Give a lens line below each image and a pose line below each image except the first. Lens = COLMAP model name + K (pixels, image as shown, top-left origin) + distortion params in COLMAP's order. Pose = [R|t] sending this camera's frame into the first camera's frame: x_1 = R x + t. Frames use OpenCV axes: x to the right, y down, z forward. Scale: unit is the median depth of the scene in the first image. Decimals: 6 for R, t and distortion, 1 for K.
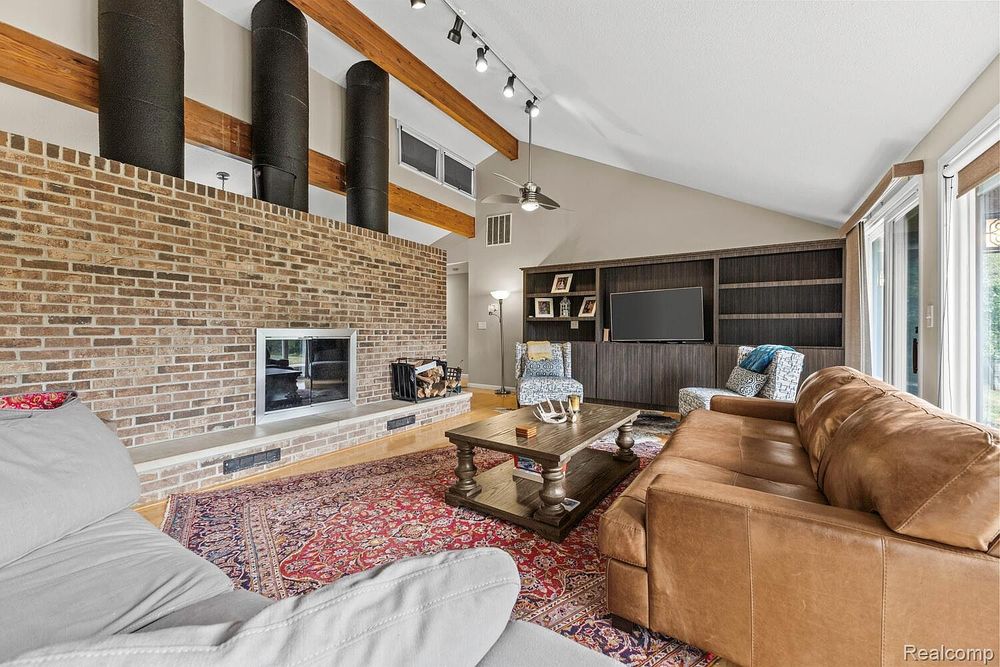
lens RADIAL K [[400.0, 0, 502.6], [0, 400.0, 329.2], [0, 0, 1]] dist [0.007096, -0.000189]
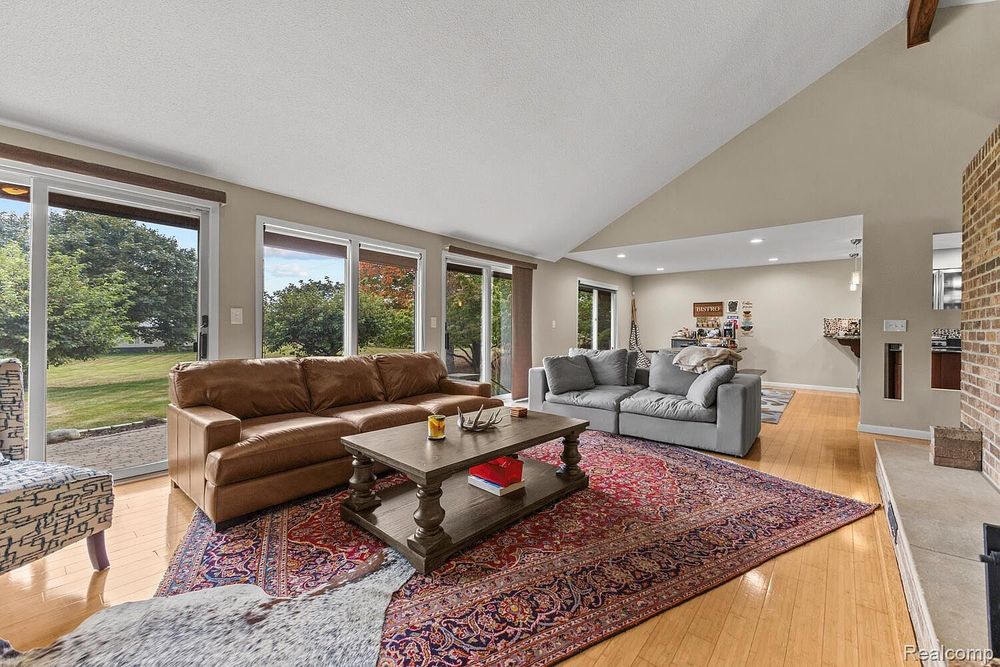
lens RADIAL K [[400.0, 0, 502.6], [0, 400.0, 329.2], [0, 0, 1]] dist [0.007096, -0.000189]
pose [[-0.991626, -0.013291, 0.128461, -0.029411], [-0.013653, 0.999905, -0.001934, 0.004676], [-0.128423, -0.003671, -0.991713, 1.404188]]
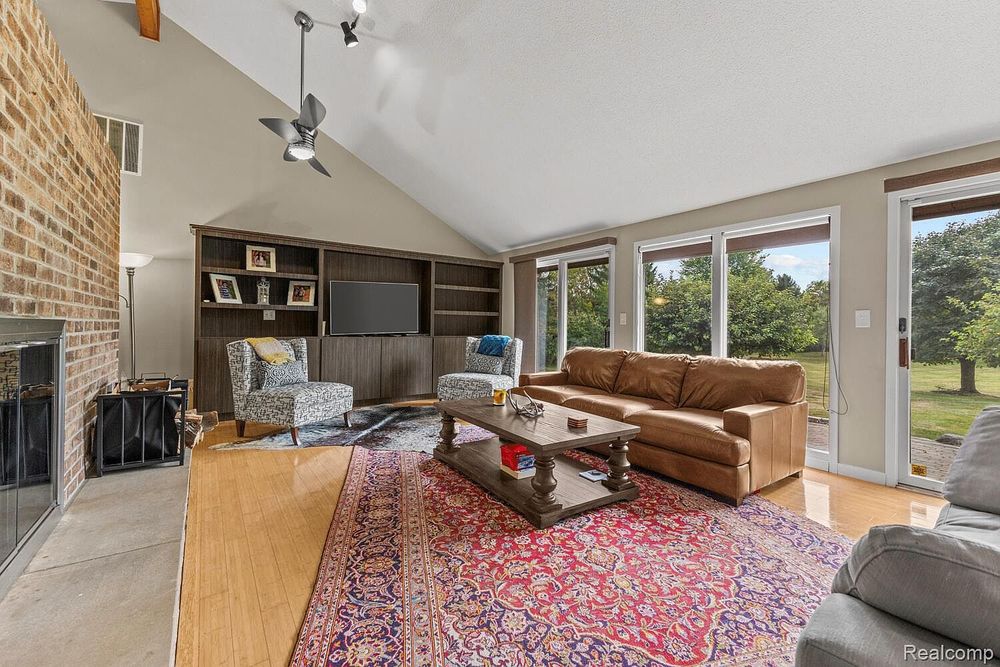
lens RADIAL K [[412.0, 0, 497.9], [0, 412.0, 325.8], [0, 0, 1]] dist [0.003444, 0.000218]
pose [[0.373865, -0.001927, 0.927481, -0.650933], [-0.011682, 0.999909, 0.006786, -0.001574], [-0.927410, -0.013372, 0.373808, 0.503498]]
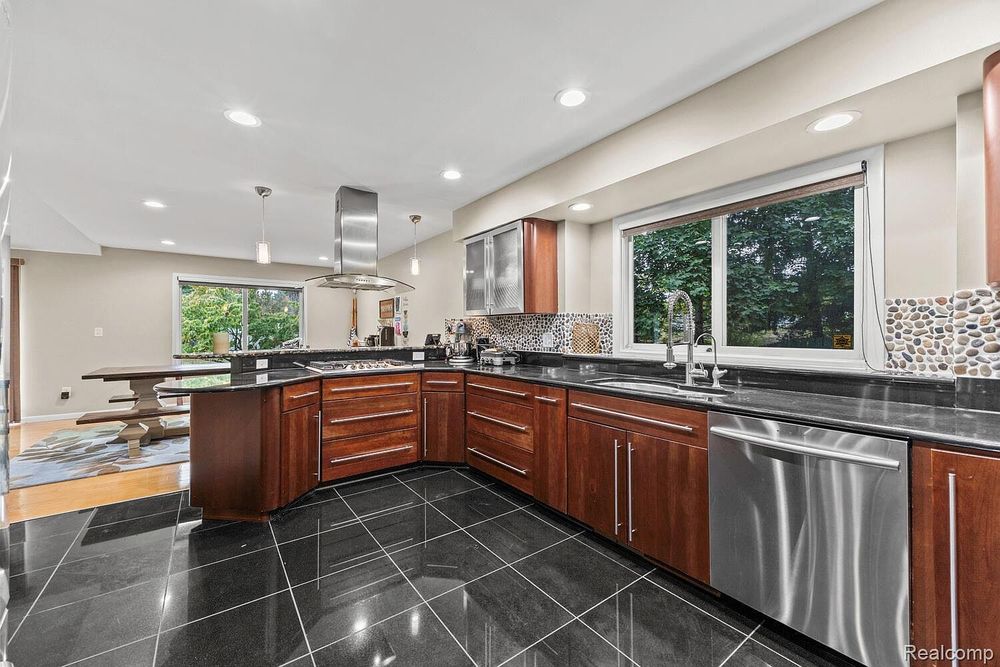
lens RADIAL K [[395.8, 0, 496.3], [0, 395.8, 330.0], [0, 0, 1]] dist [0.018842, -0.007273]
pose [[-0.928344, -0.003781, 0.371702, -1.967899], [-0.005503, 0.999978, -0.003571, -0.034266], [-0.371681, -0.005360, -0.928345, 0.374538]]
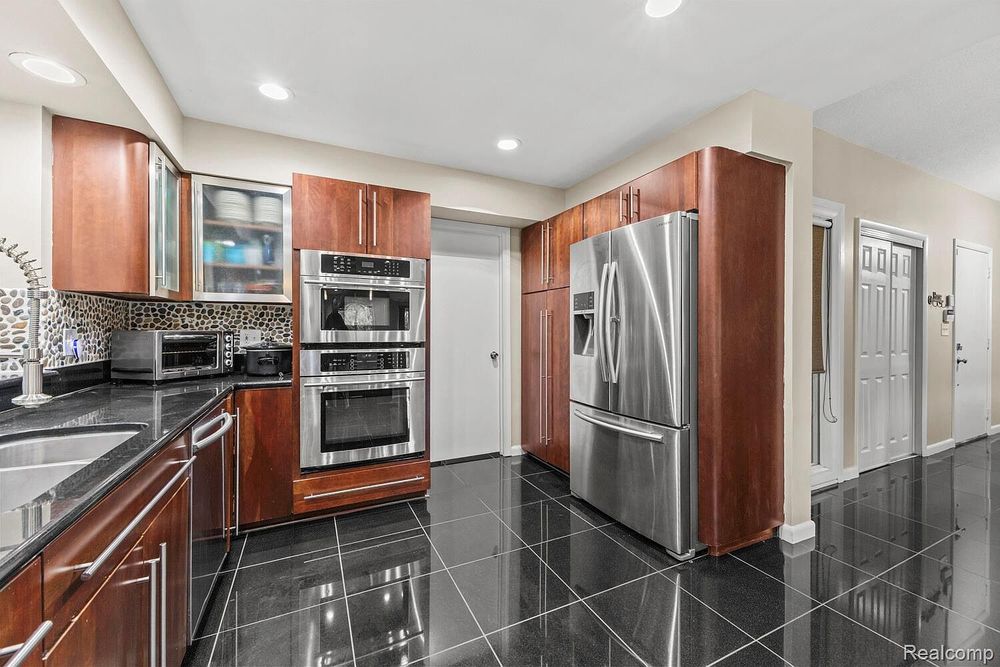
lens RADIAL K [[395.8, 0, 496.3], [0, 395.8, 330.0], [0, 0, 1]] dist [0.018842, -0.007273]
pose [[0.844379, -0.003248, -0.535737, -1.606891], [0.002923, 0.999995, -0.001455, -0.031778], [0.535739, -0.000337, 0.844384, -0.283884]]
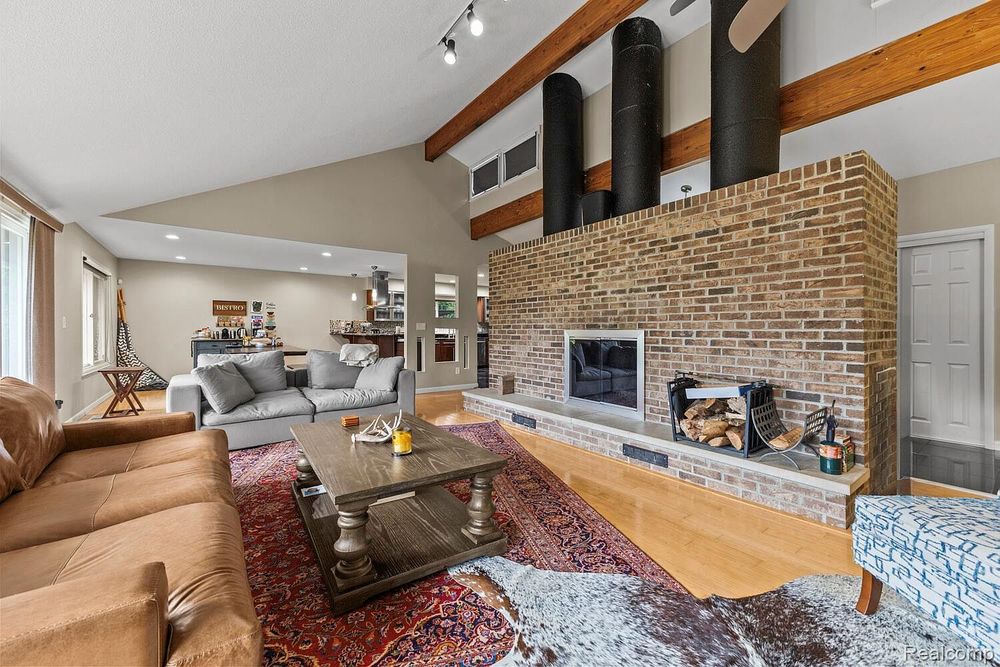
lens RADIAL K [[395.8, 0, 496.3], [0, 395.8, 330.0], [0, 0, 1]] dist [0.018842, -0.007273]
pose [[-0.366973, -0.006688, -0.930207, 0.596810], [0.000230, 0.999973, -0.007280, 0.006656], [0.930231, -0.002885, -0.366962, 1.133267]]
